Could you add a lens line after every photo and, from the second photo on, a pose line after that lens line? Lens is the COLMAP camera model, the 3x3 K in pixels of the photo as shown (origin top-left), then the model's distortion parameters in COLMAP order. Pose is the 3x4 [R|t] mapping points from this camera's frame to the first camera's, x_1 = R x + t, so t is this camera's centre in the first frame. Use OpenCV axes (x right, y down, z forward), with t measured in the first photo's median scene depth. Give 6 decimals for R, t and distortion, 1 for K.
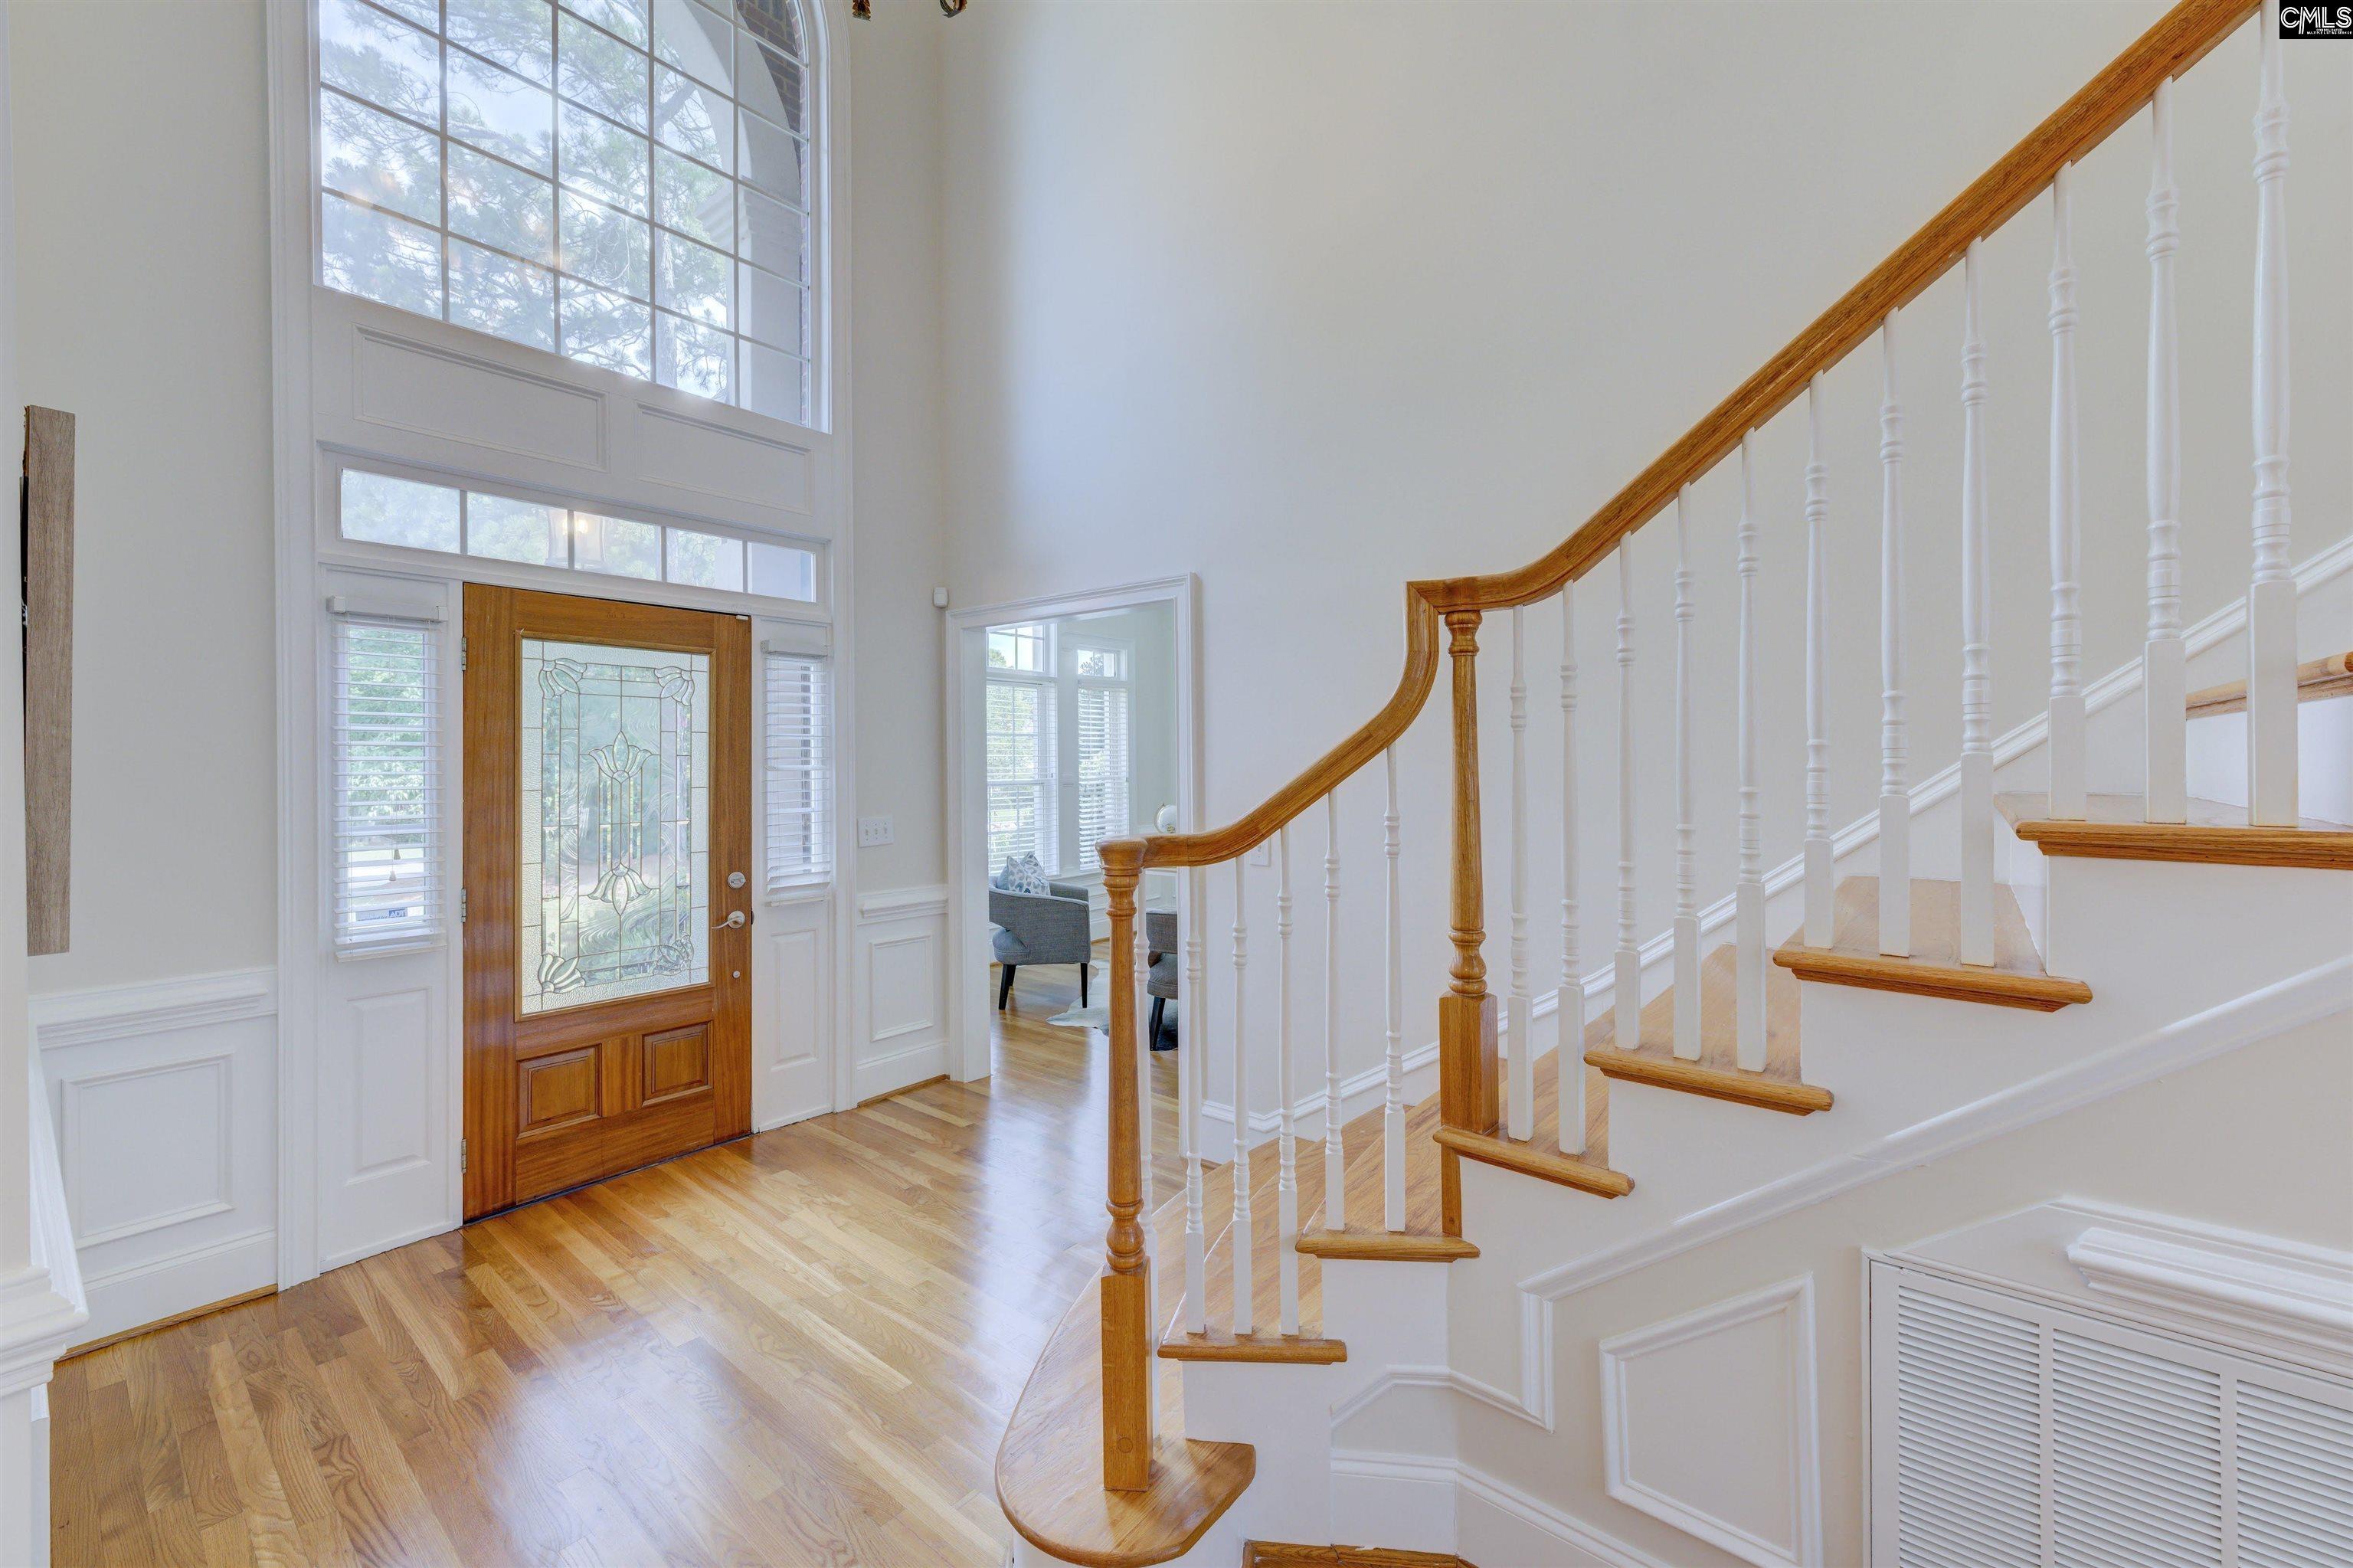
lens RADIAL K [[932.5, 0, 1178.4], [0, 932.5, 764.7], [0, 0, 1]] dist [-0.003473, 0.000952]
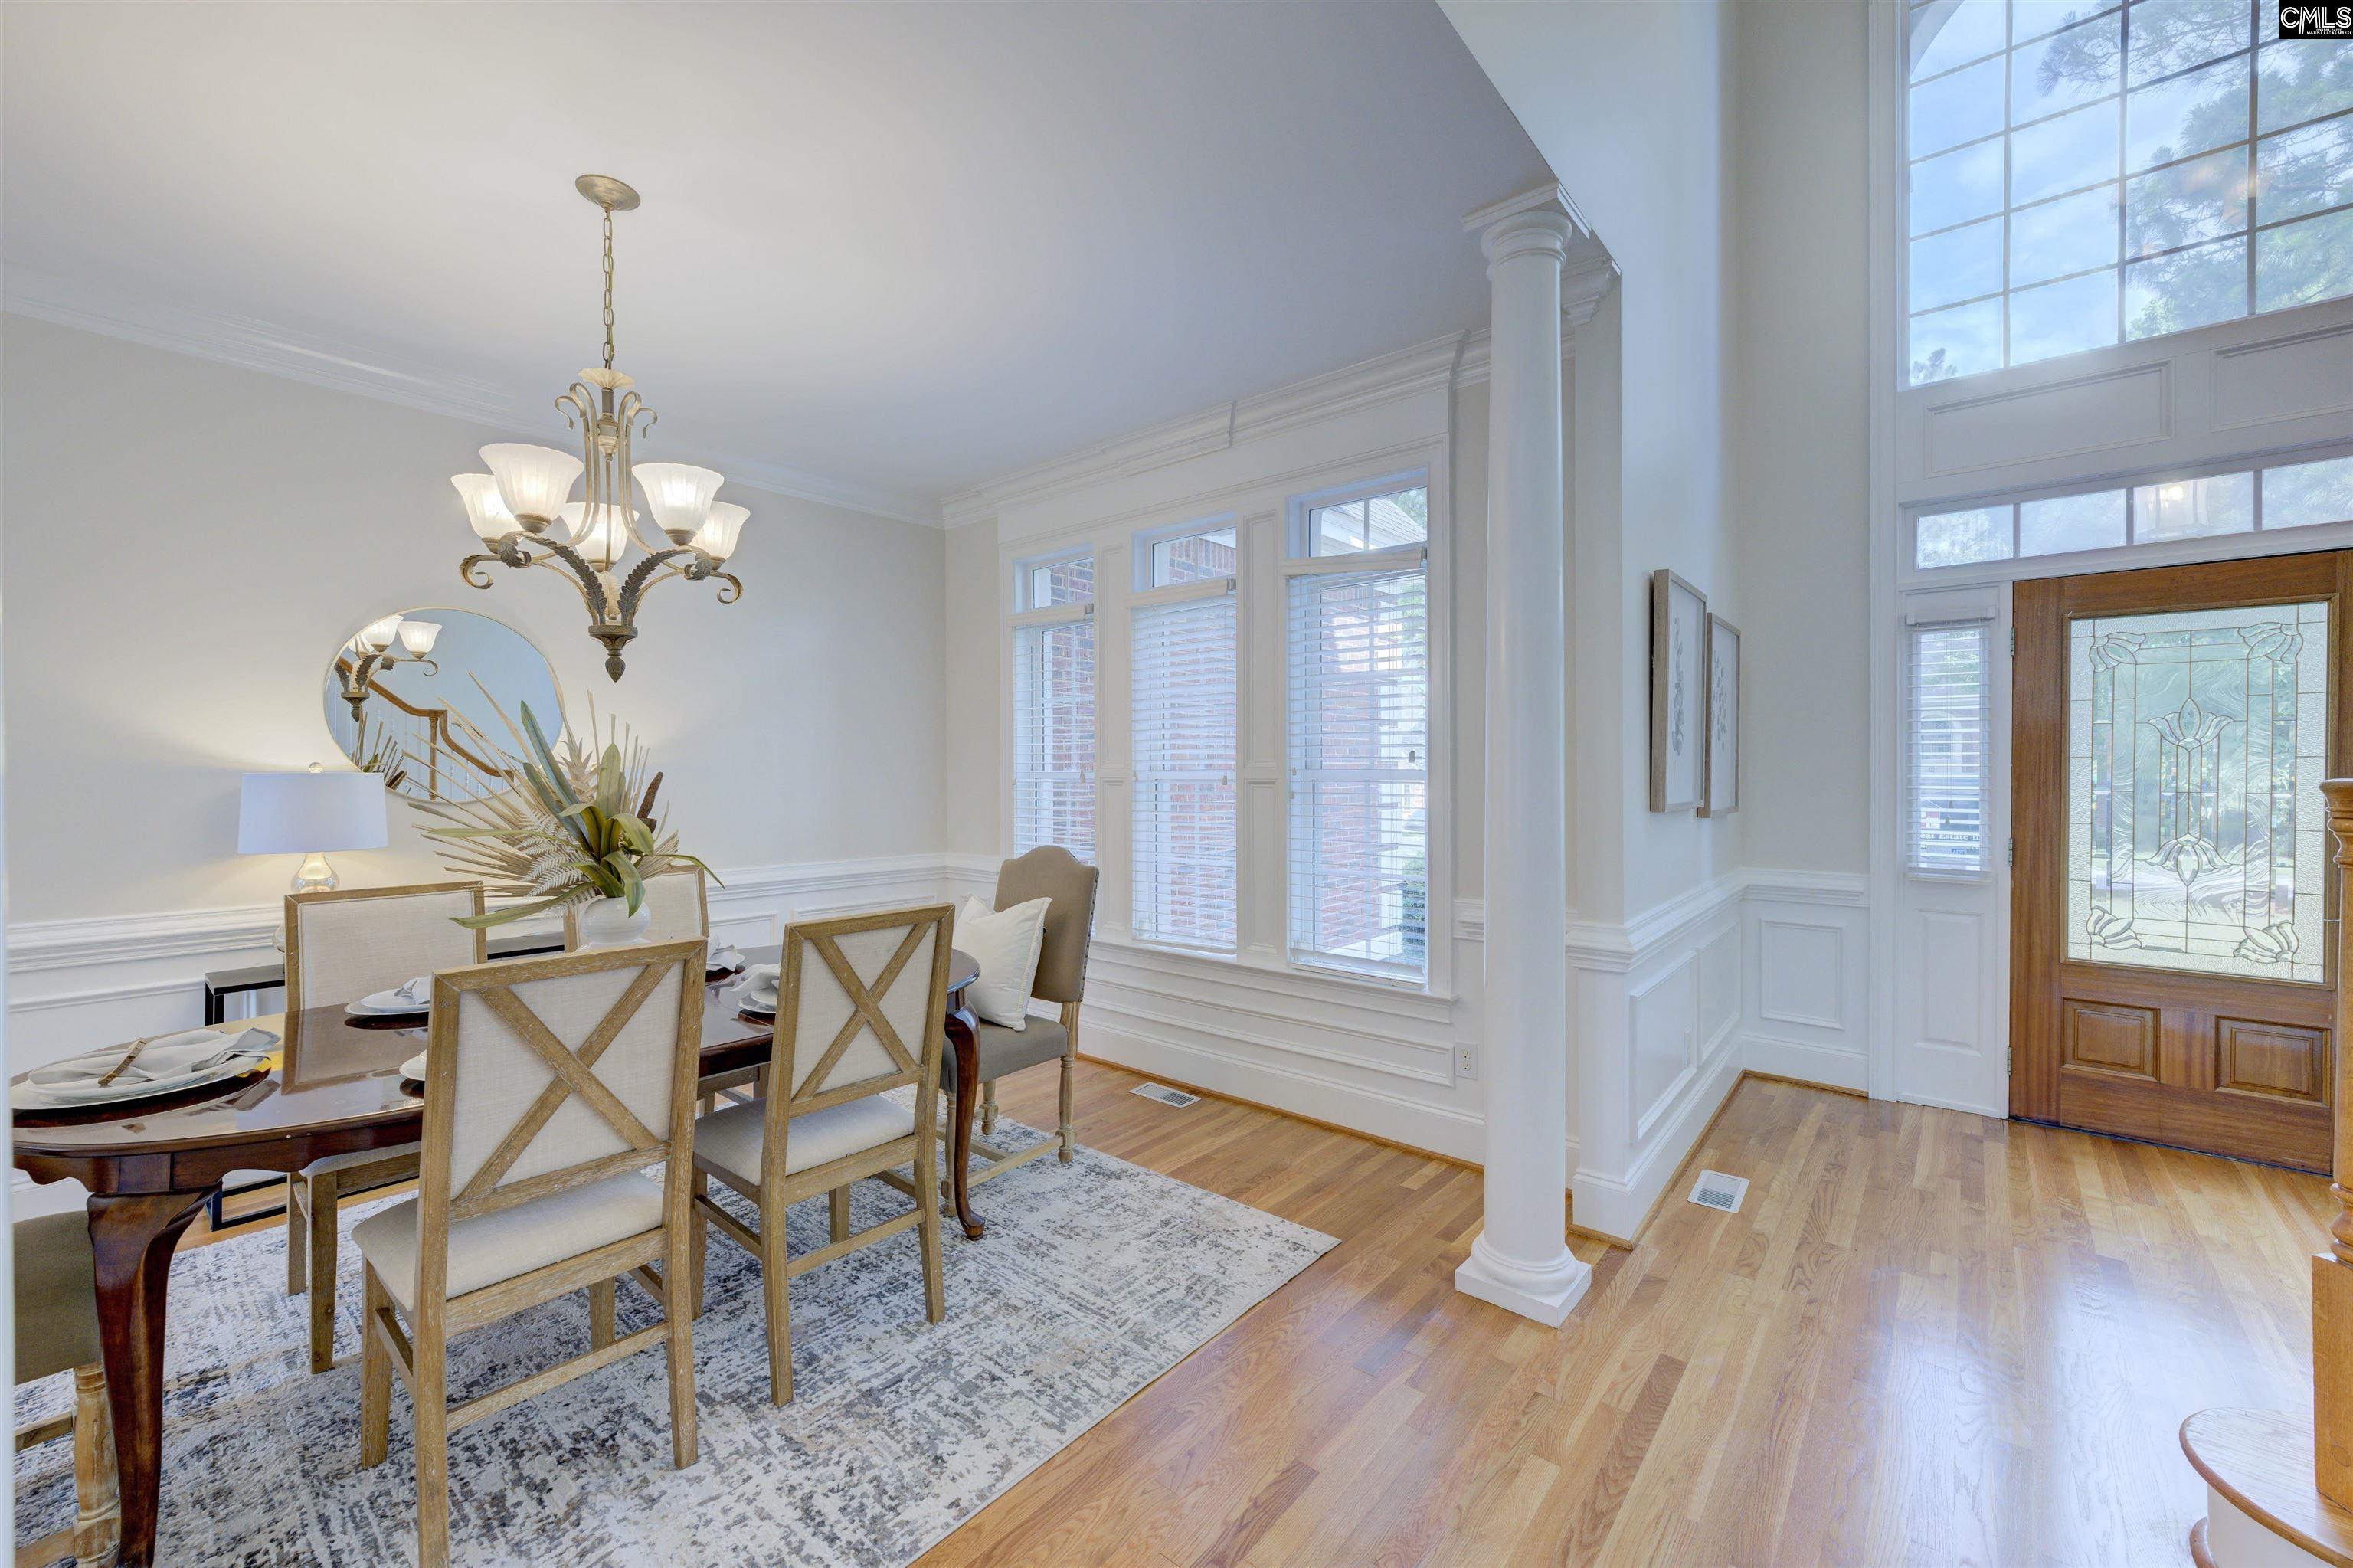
lens RADIAL K [[932.5, 0, 1189.2], [0, 932.5, 770.7], [0, 0, 1]] dist [-0.003473, 0.000952]
pose [[-0.006027, 0.011213, -0.999919, 0.433711], [-0.000650, 0.999937, 0.011218, 0.033789], [0.999982, 0.000717, -0.006019, -0.050877]]
